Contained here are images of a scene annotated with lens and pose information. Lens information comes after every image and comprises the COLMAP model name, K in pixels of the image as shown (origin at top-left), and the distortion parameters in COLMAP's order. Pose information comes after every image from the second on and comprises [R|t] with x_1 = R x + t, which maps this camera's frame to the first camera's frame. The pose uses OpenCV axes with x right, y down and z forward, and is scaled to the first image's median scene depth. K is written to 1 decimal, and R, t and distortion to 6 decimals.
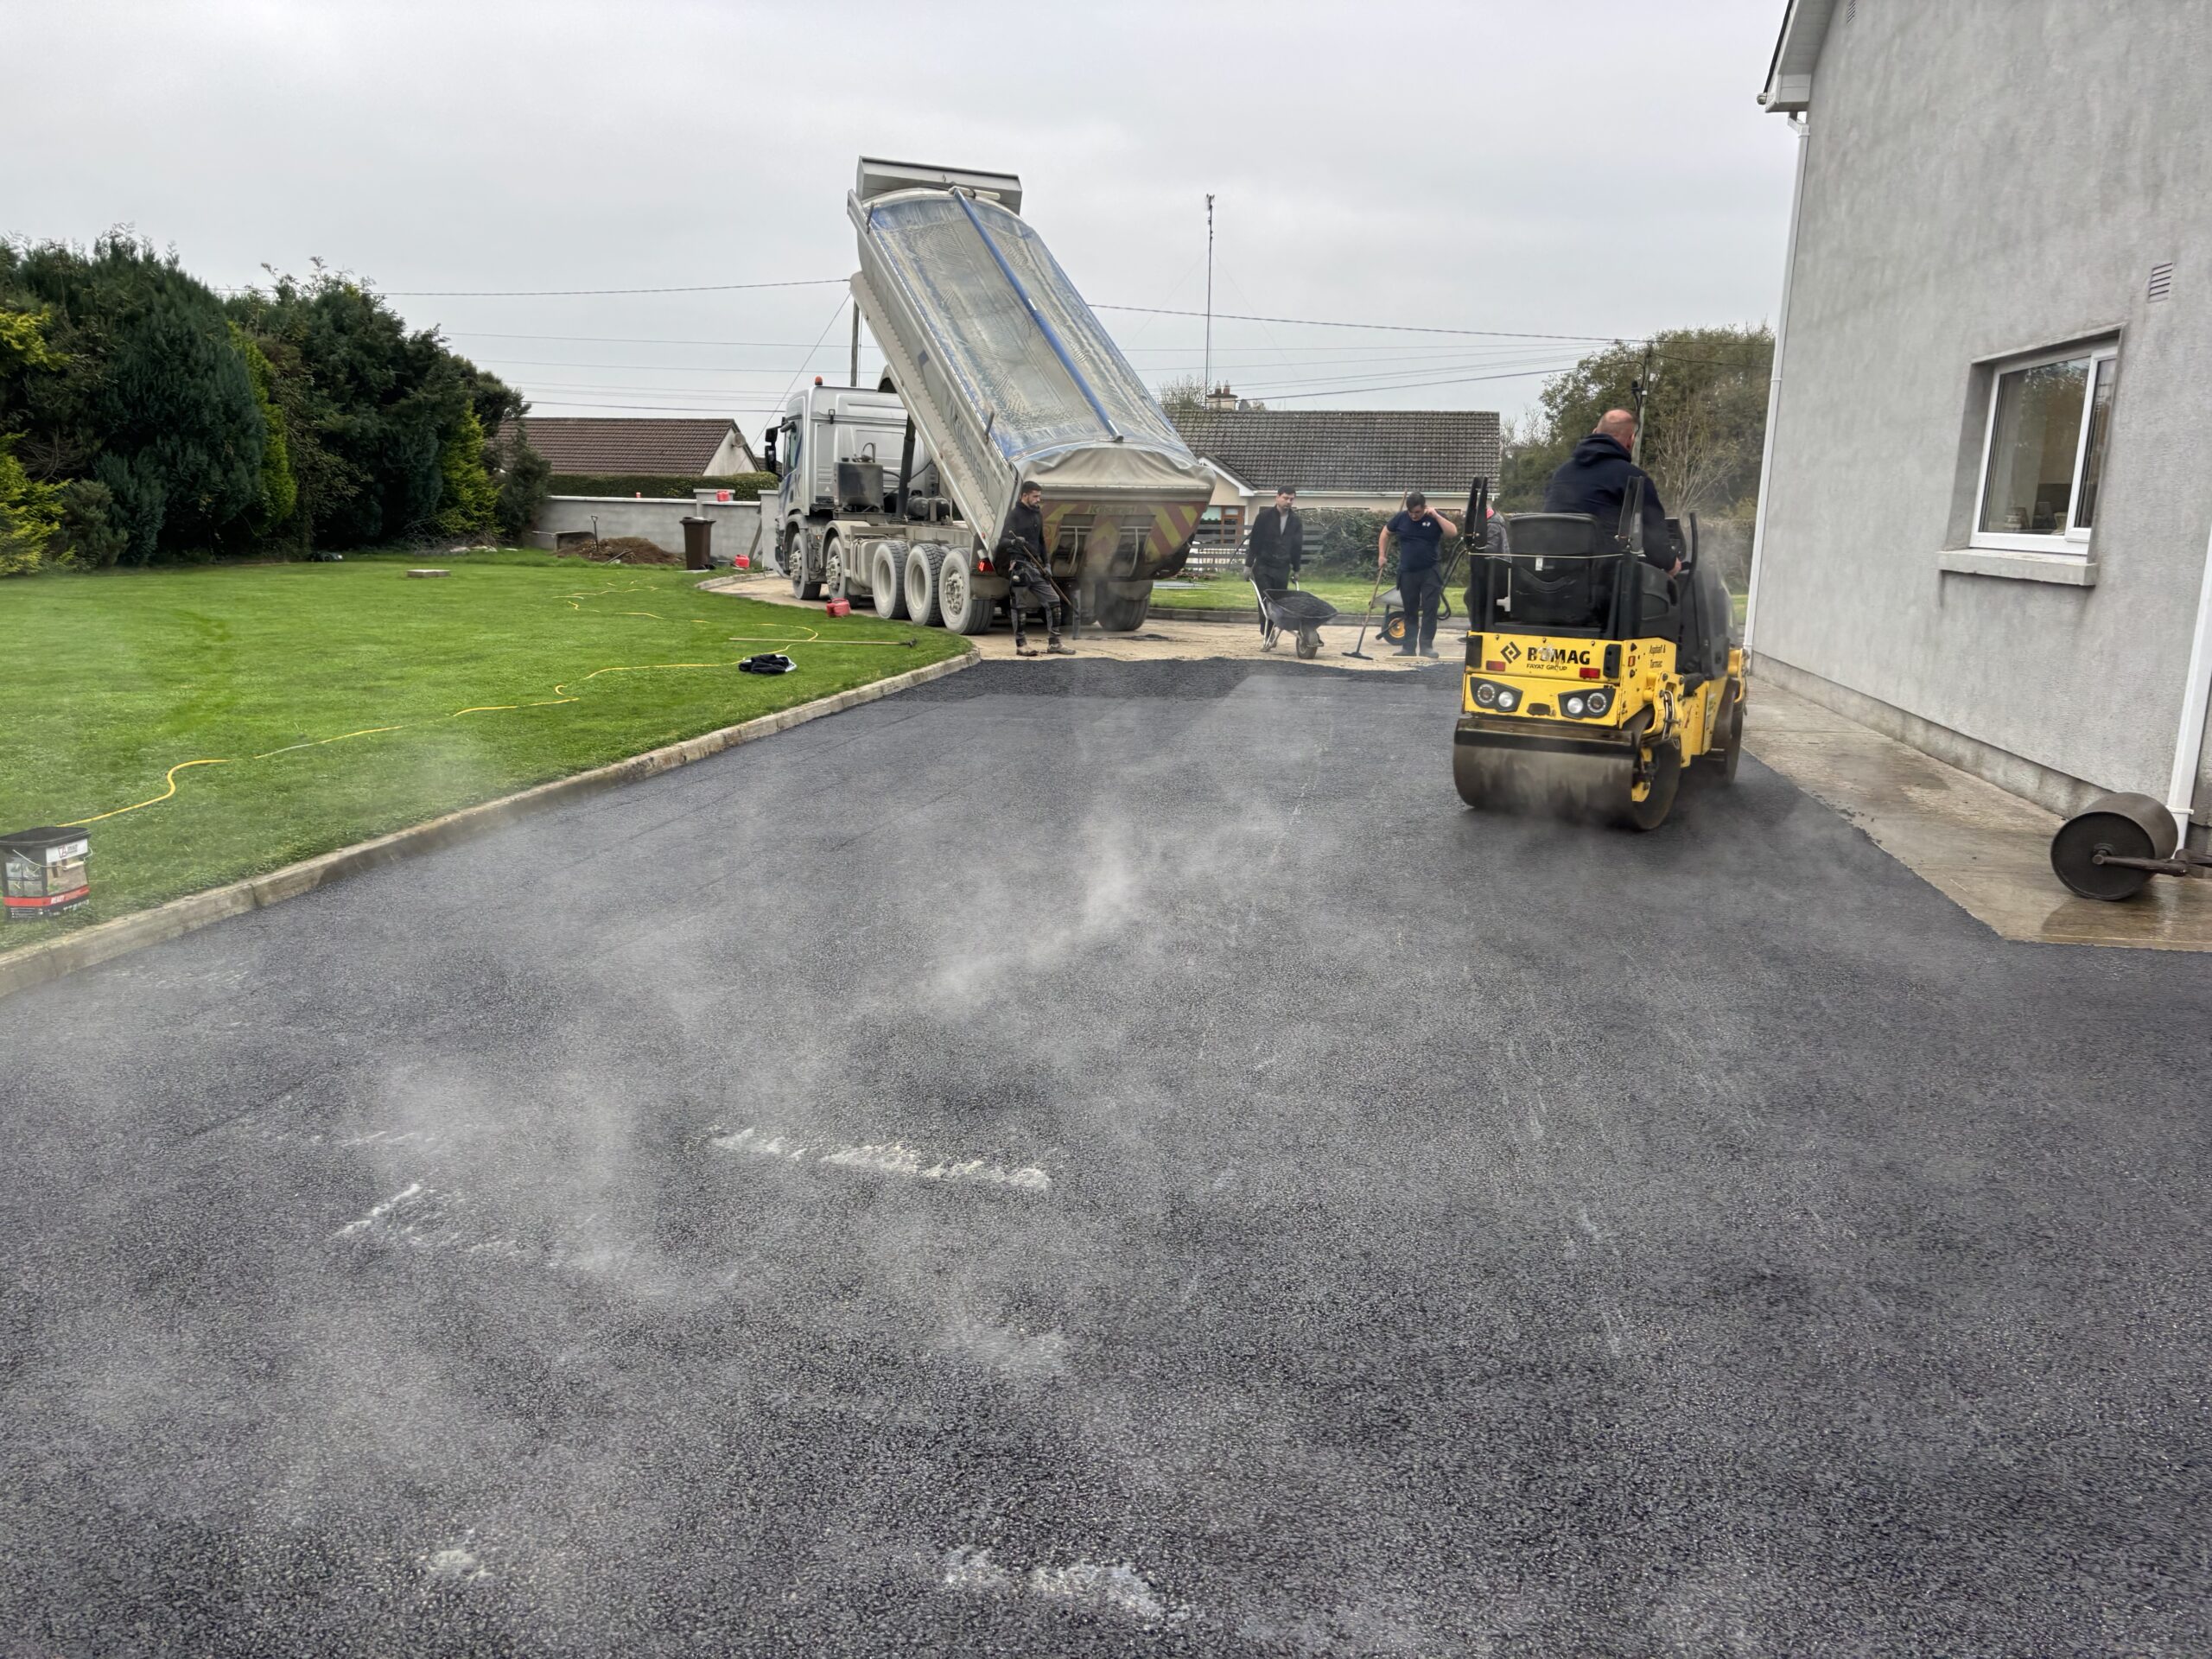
lens RADIAL K [[1668.8, 0, 1003.9], [0, 1668.8, 829.9], [0, 0, 1]] dist [0.011363, 0.004598]
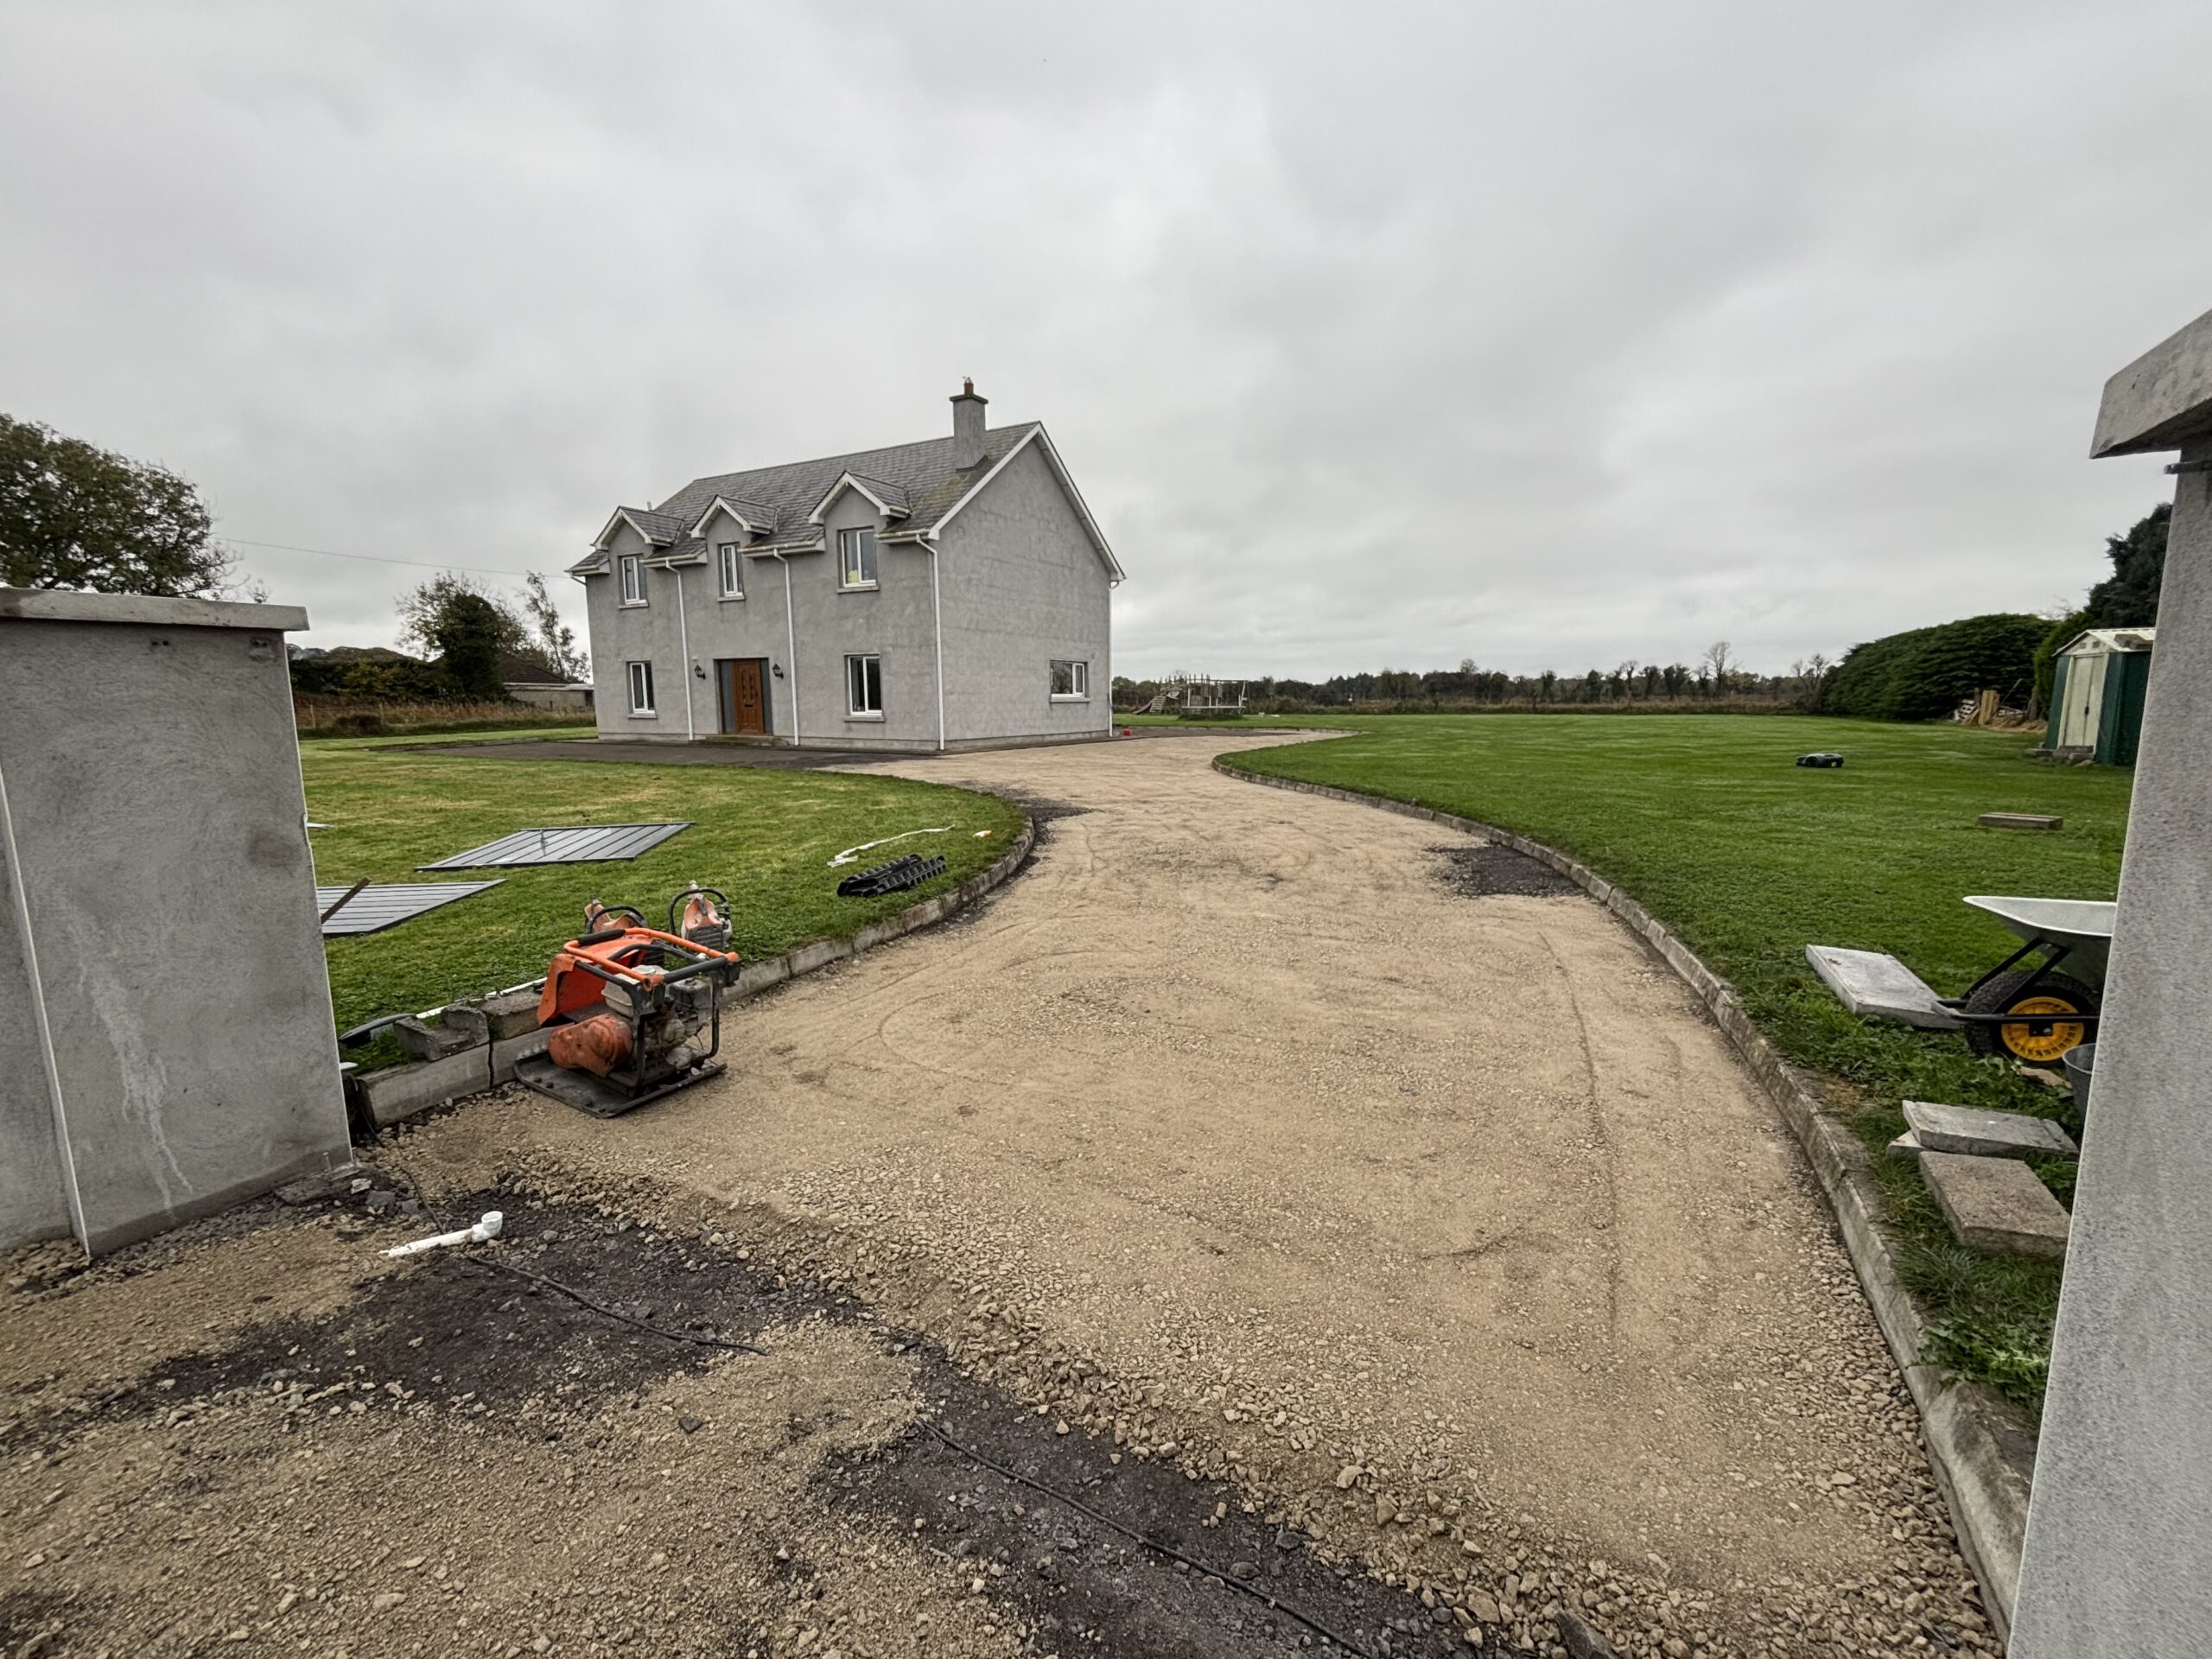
lens RADIAL K [[949.4, 0, 1111.7], [0, 949.4, 848.9], [0, 0, 1]] dist [0.002350, -0.000565]
pose [[-0.960194, -0.052358, 0.274383, -0.179850], [0.046726, 0.938329, 0.342571, -0.332373], [-0.275398, 0.341756, -0.898532, 1.722911]]
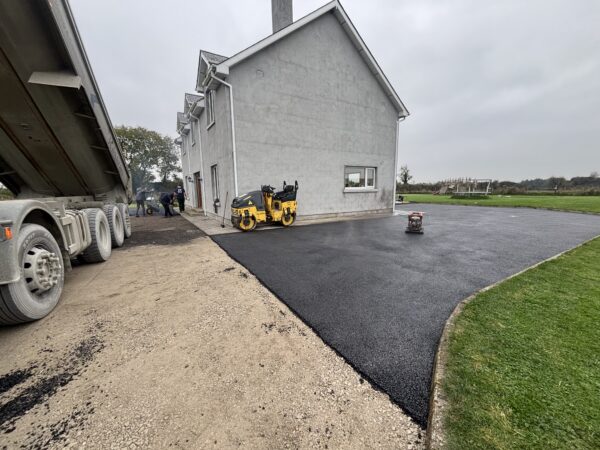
lens RADIAL K [[245.7, 0, 300.0], [0, 245.7, 225.0], [0, 0, 1]] dist [-0.001382, -0.000251]
pose [[-0.704865, -0.105301, 0.701482, -0.041817], [0.141829, 0.948030, 0.284823, -0.175137], [-0.695018, 0.300252, -0.653298, 0.930392]]
